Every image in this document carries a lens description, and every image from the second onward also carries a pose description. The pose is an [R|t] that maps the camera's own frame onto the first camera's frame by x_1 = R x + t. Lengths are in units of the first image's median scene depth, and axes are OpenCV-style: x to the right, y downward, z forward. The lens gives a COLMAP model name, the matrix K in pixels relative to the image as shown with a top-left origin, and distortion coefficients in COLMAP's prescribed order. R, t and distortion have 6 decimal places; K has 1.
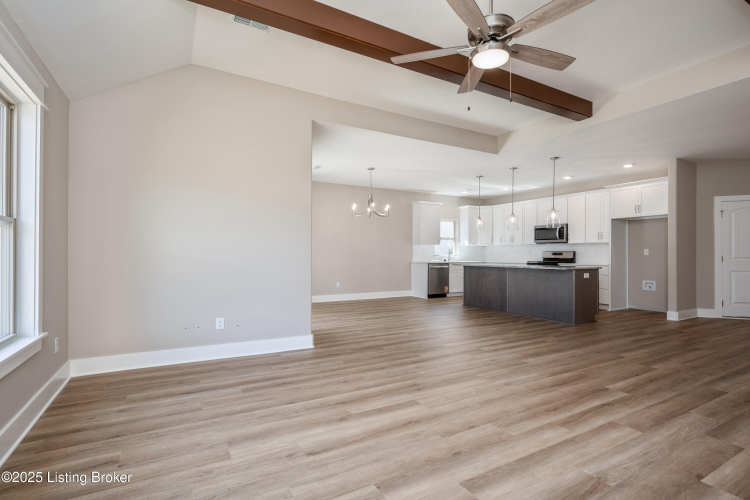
lens RADIAL K [[344.0, 0, 372.2], [0, 344.0, 251.0], [0, 0, 1]] dist [-0.001031, -0.000205]
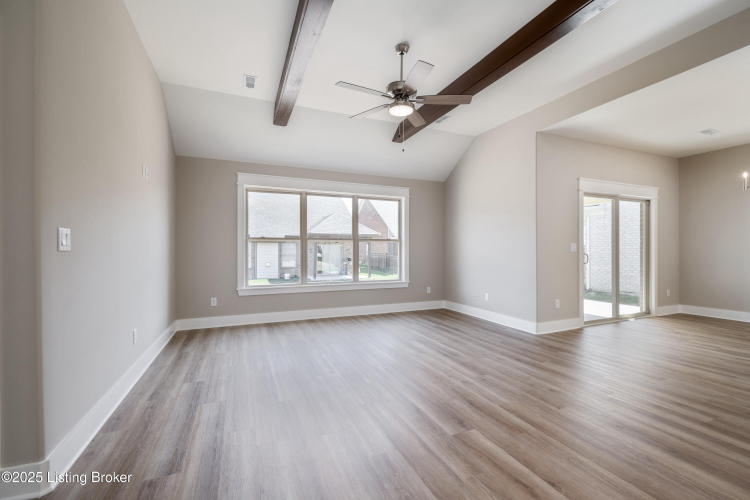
lens RADIAL K [[322.2, 0, 375.3], [0, 322.2, 249.6], [0, 0, 1]] dist [0.000437, 0.000022]
pose [[-0.079634, -0.008787, -0.996785, 0.892543], [0.005372, 0.999943, -0.009244, 0.009777], [0.996810, -0.006091, -0.079583, 0.544328]]
